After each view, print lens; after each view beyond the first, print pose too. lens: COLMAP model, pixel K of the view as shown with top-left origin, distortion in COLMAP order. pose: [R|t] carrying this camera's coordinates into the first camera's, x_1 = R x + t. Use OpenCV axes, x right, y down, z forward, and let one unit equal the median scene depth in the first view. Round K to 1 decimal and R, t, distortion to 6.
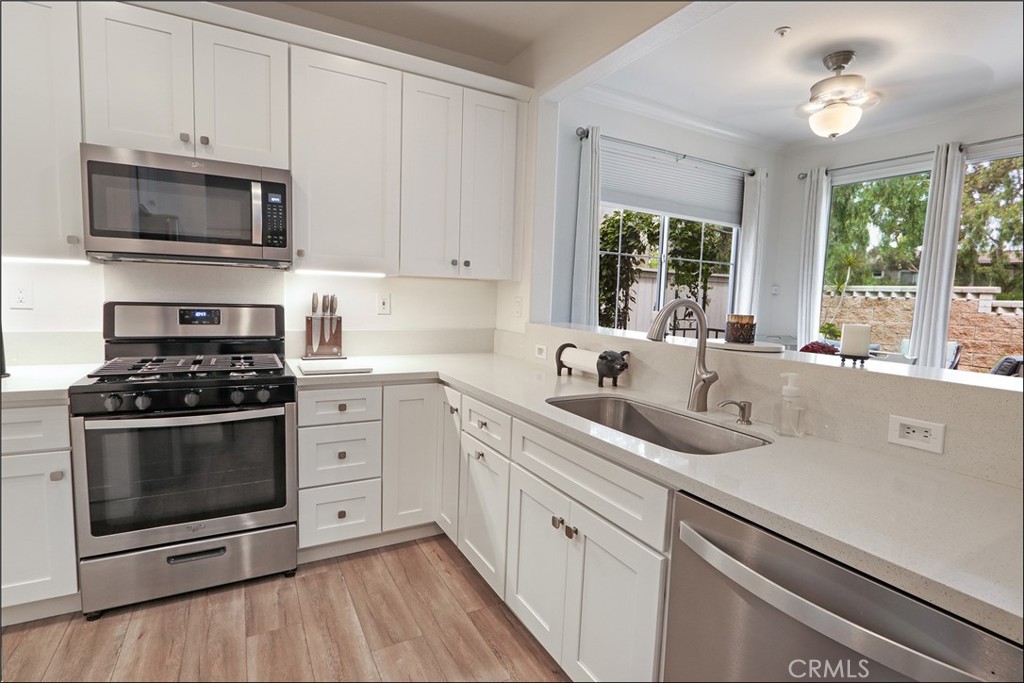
lens RADIAL K [[491.6, 0, 510.6], [0, 491.6, 342.2], [0, 0, 1]] dist [-0.024124, 0.005343]
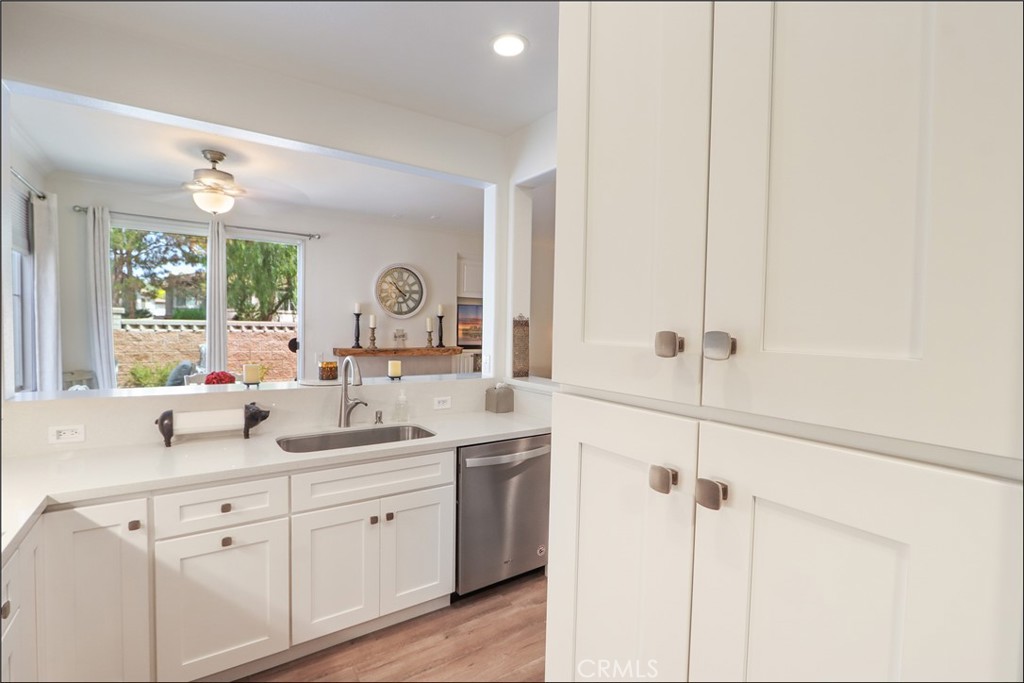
lens RADIAL K [[473.0, 0, 510.4], [0, 473.0, 341.9], [0, 0, 1]] dist [-0.017637, 0.001159]
pose [[-0.098228, -0.069381, 0.992742, -0.872890], [0.073766, 0.994315, 0.076789, -0.156178], [-0.992426, 0.080774, -0.092552, 0.465479]]
